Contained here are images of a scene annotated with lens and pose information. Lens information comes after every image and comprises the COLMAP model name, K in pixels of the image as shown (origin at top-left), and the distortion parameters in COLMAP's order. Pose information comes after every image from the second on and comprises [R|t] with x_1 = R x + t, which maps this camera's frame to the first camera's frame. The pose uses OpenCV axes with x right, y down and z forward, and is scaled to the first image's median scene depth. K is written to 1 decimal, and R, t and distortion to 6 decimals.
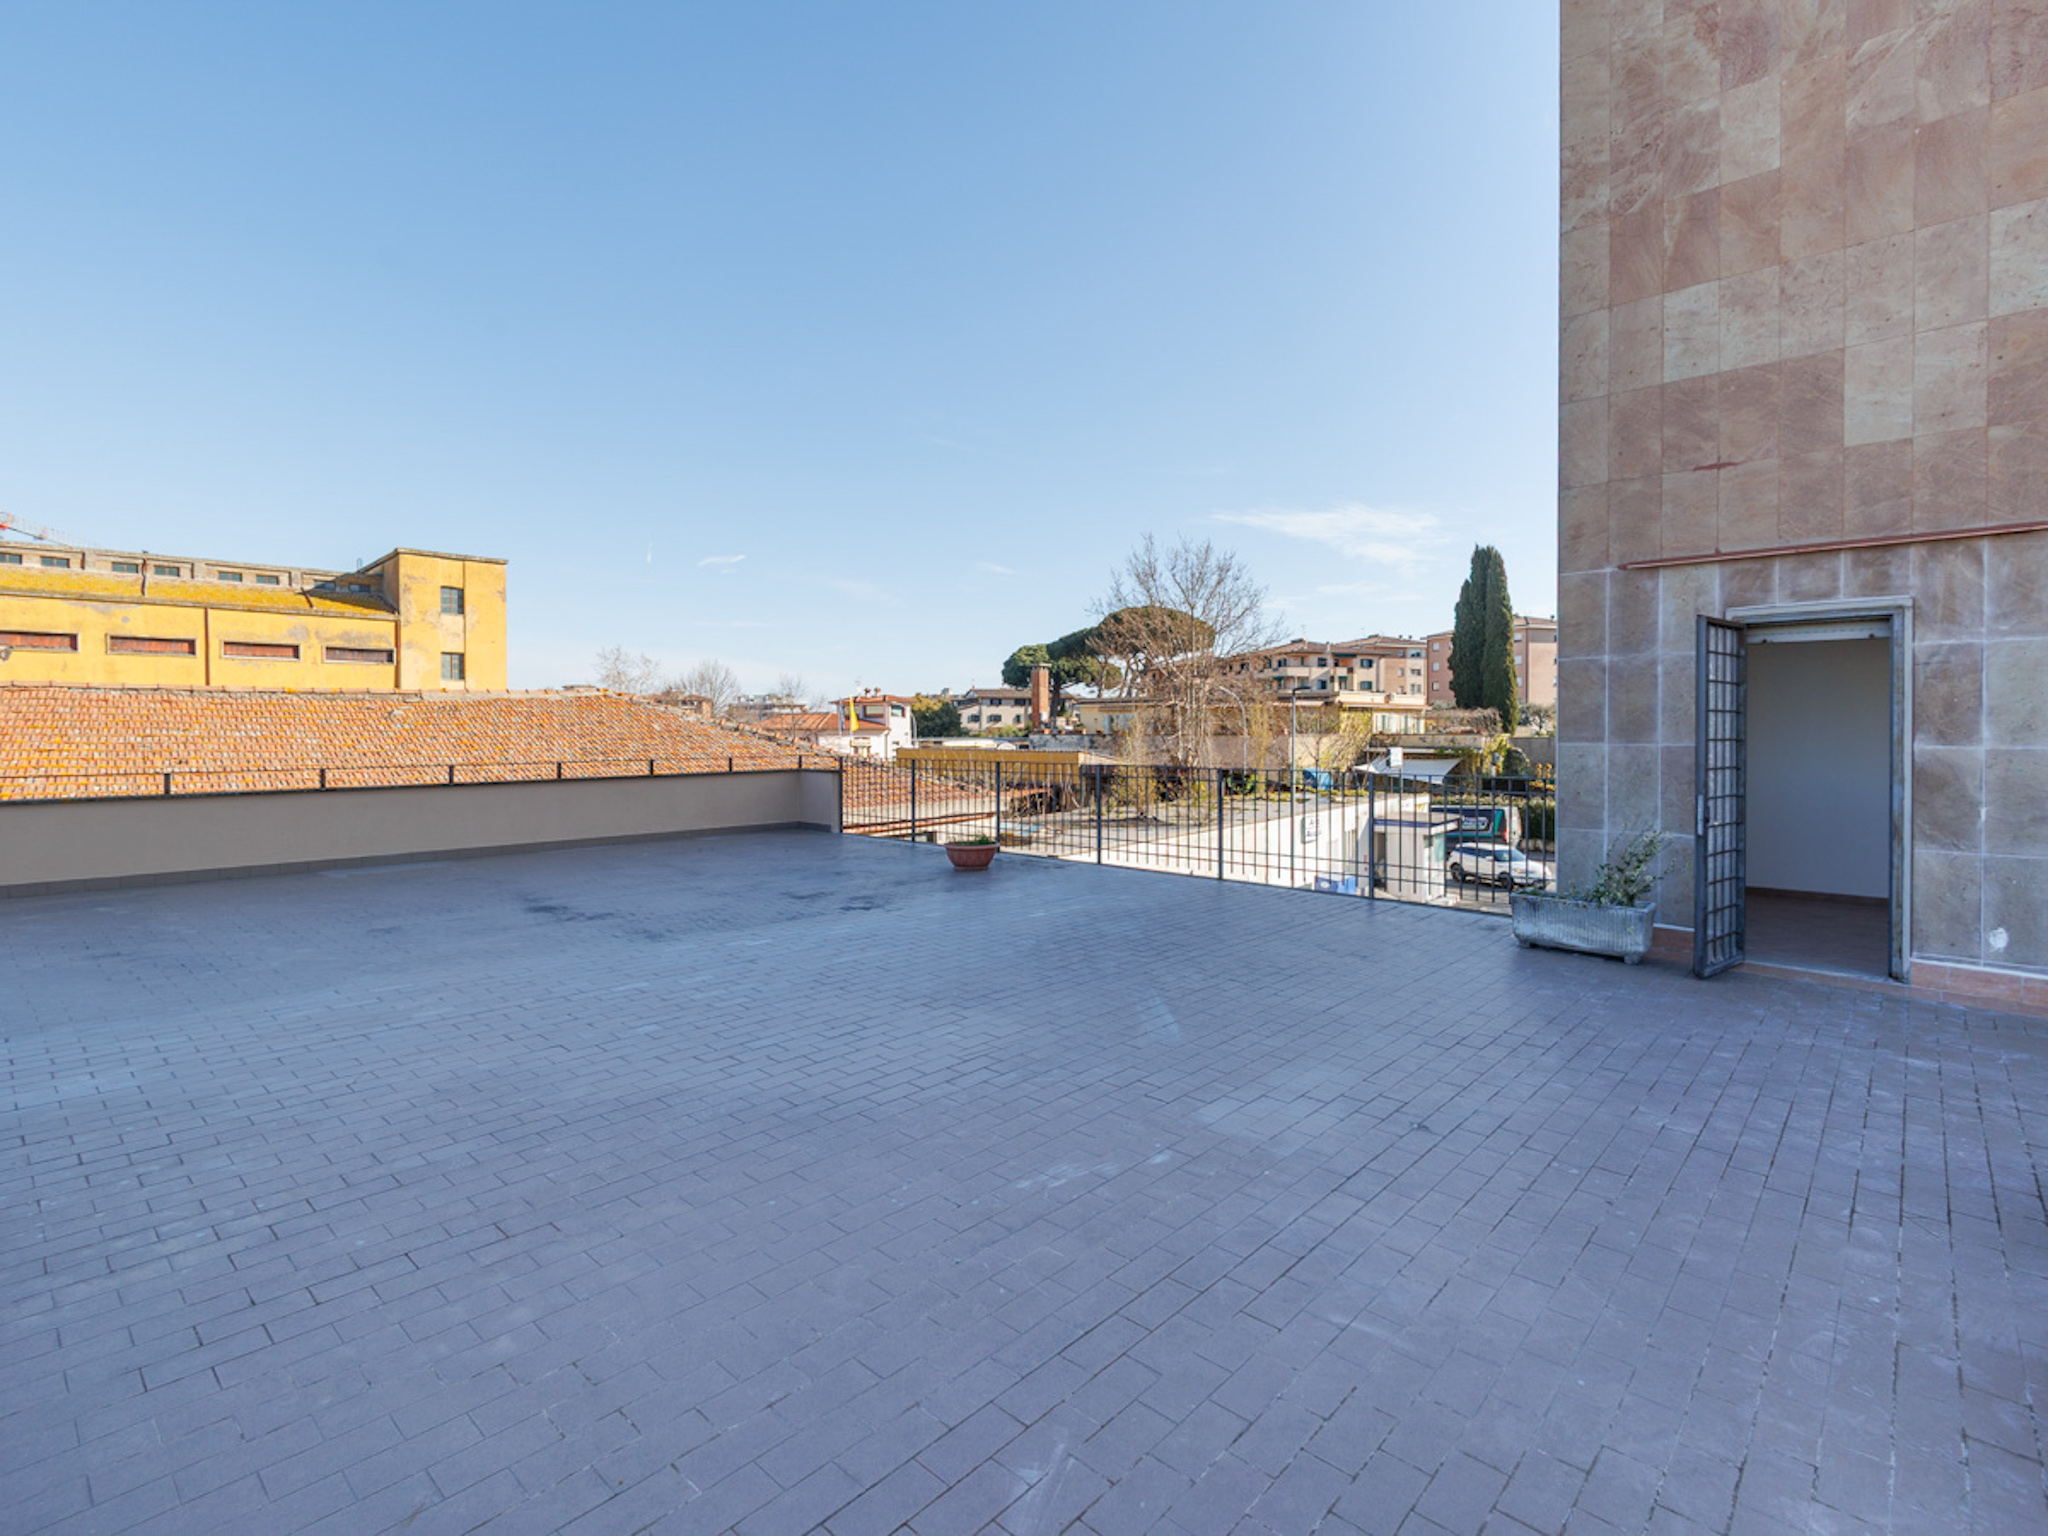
lens RADIAL K [[1014.5, 0, 1034.7], [0, 1014.5, 761.0], [0, 0, 1]] dist [-0.005059, 0.001893]
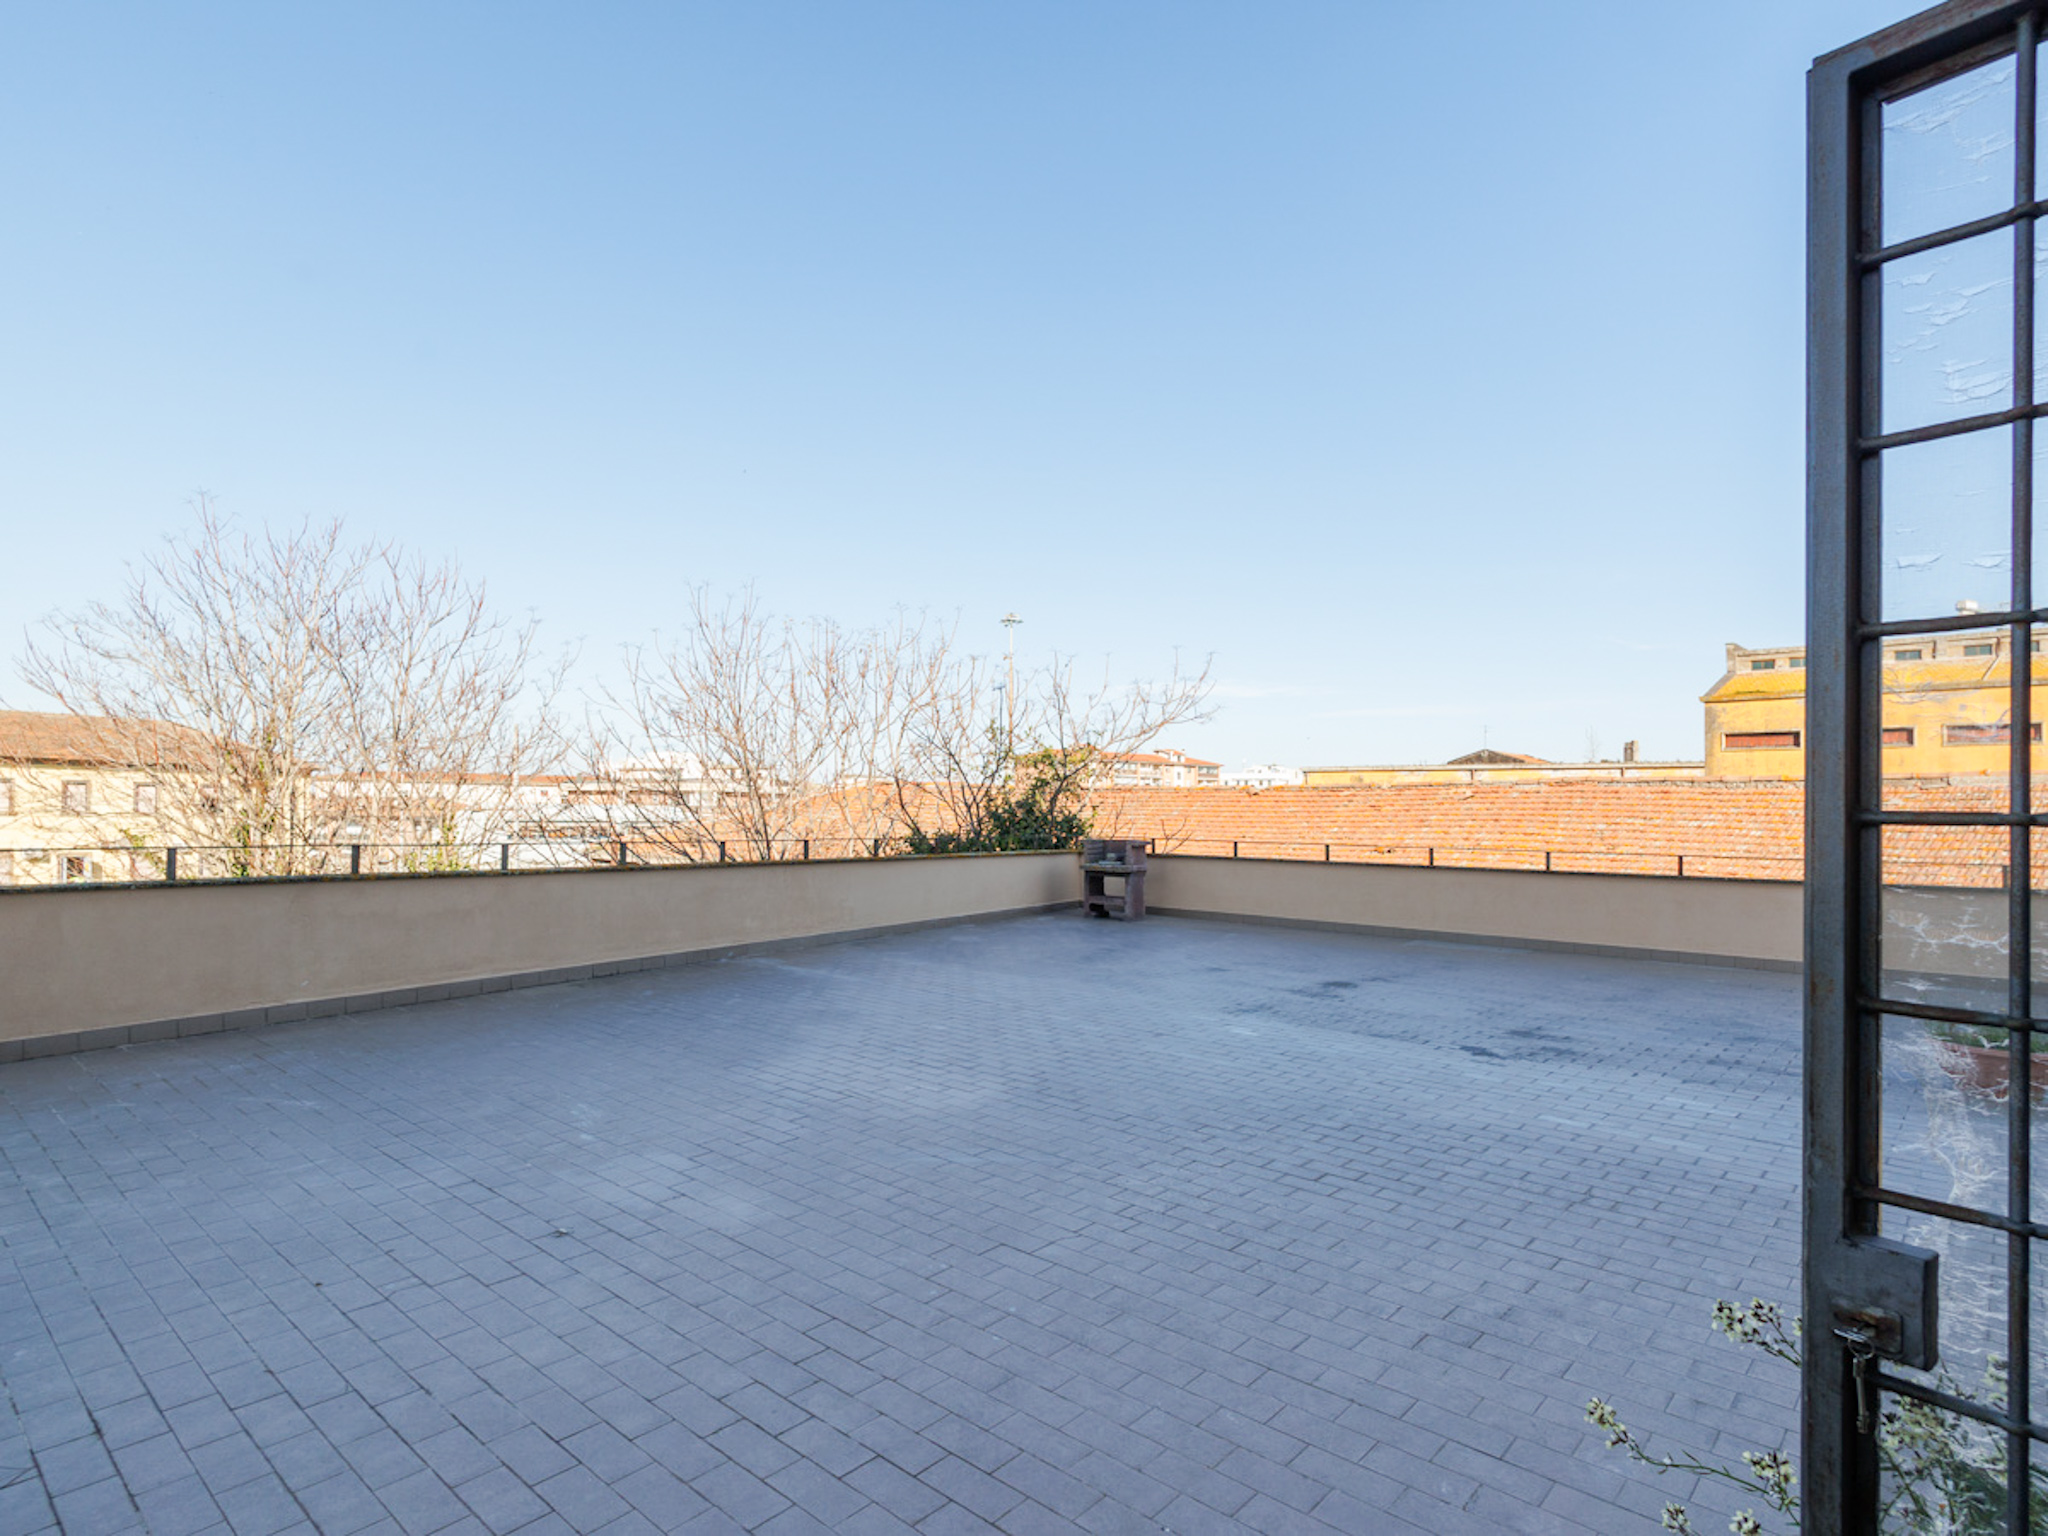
lens RADIAL K [[1064.0, 0, 1036.8], [0, 1064.0, 777.3], [0, 0, 1]] dist [-0.000089, -0.000258]
pose [[0.016736, -0.029311, -0.999430, 1.082995], [-0.045623, 0.998507, -0.030048, -0.036614], [0.998819, 0.046100, 0.015374, 1.104619]]
